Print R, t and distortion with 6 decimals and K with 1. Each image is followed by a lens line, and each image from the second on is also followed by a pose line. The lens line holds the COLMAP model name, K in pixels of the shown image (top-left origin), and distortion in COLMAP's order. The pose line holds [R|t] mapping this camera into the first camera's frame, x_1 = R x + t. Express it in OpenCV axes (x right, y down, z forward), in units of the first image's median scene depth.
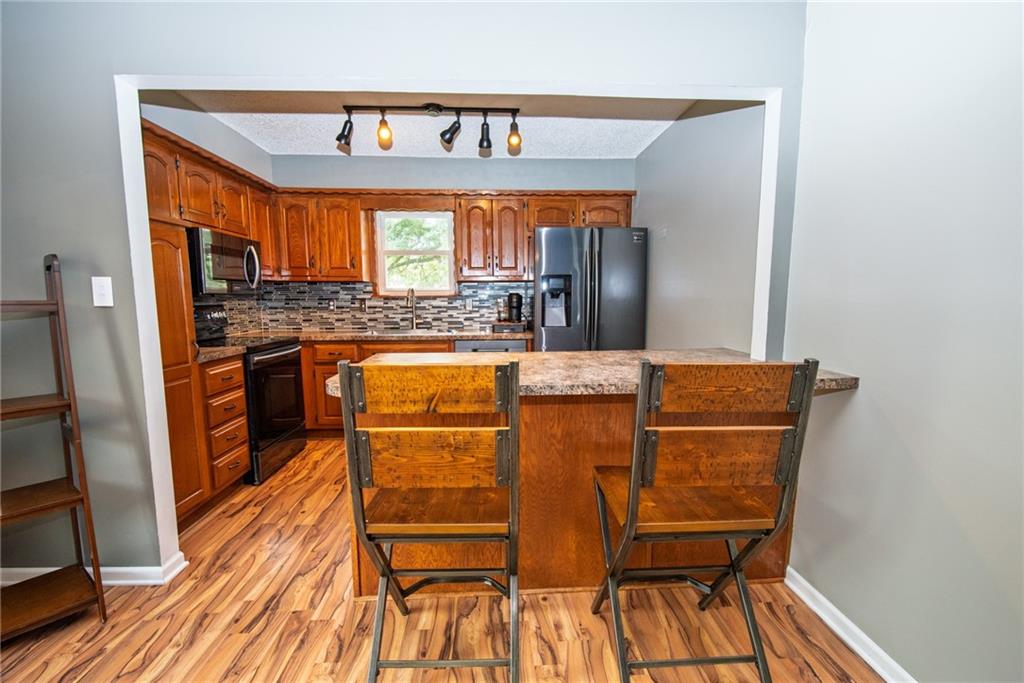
lens RADIAL K [[462.7, 0, 518.2], [0, 462.7, 350.5], [0, 0, 1]] dist [0.015344, -0.019445]
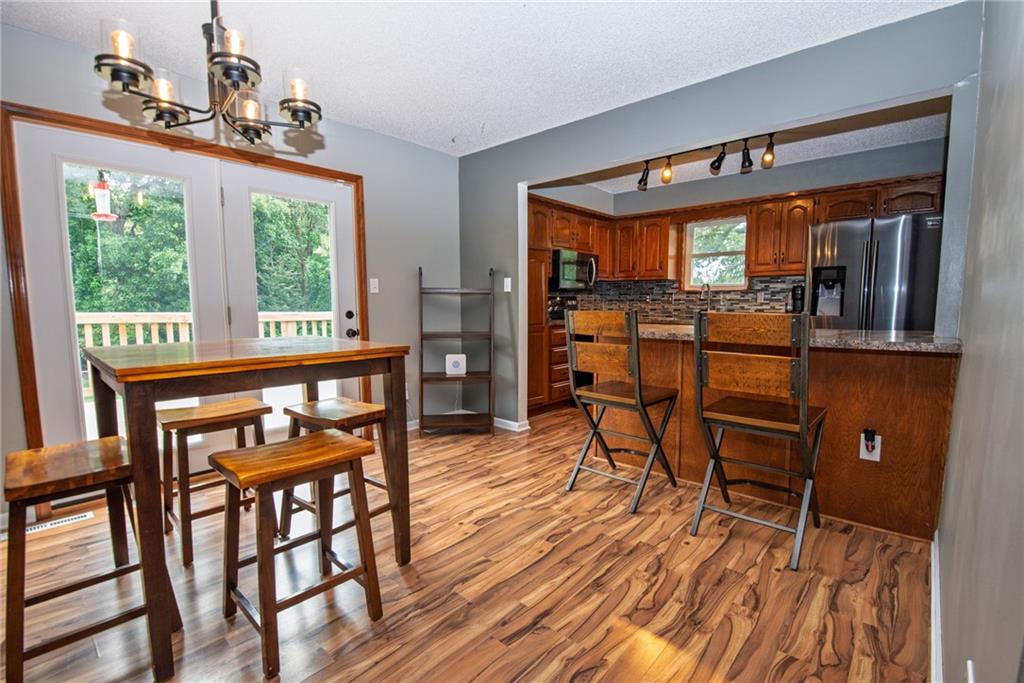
lens RADIAL K [[471.0, 0, 515.7], [0, 471.0, 344.5], [0, 0, 1]] dist [-0.002202, -0.000445]
pose [[0.703148, 0.066314, -0.707945, 0.339337], [-0.084395, 0.996387, 0.009510, 0.061196], [0.706018, 0.053060, 0.706204, -0.243557]]
